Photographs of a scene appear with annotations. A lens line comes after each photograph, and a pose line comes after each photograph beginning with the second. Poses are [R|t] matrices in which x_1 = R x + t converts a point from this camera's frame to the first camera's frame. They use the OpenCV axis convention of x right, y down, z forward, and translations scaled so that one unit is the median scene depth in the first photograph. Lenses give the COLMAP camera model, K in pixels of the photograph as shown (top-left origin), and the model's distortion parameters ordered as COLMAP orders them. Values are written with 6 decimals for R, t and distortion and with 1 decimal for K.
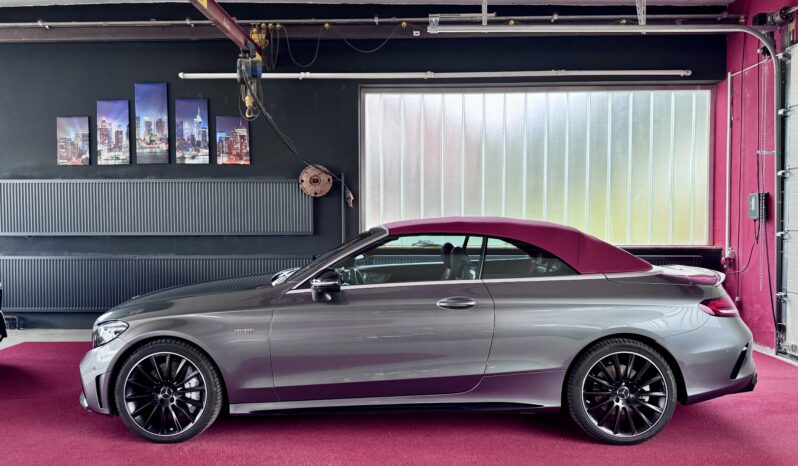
lens RADIAL K [[548.1, 0, 399.0], [0, 548.1, 233.0], [0, 0, 1]] dist [0.040713, -0.077941]
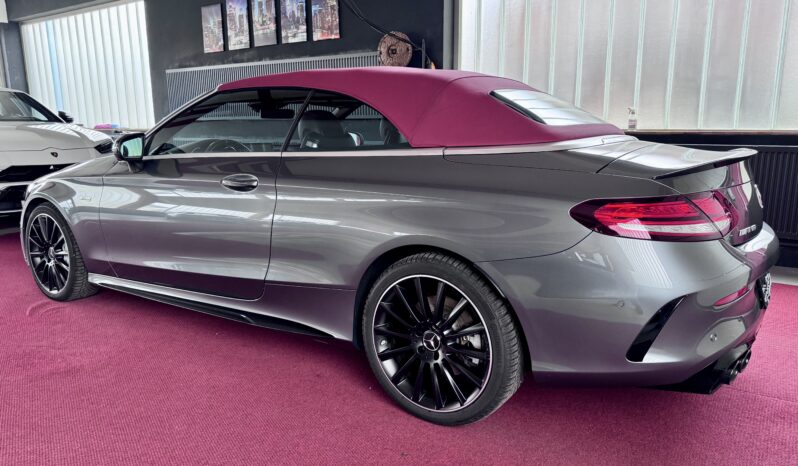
lens RADIAL K [[548.1, 0, 399.0], [0, 548.1, 233.0], [0, 0, 1]] dist [0.040713, -0.077941]
pose [[0.857744, 0.098966, -0.504460, 0.309120], [-0.007027, 0.983460, 0.180990, 0.028037], [0.514029, -0.151698, 0.844253, 0.221745]]
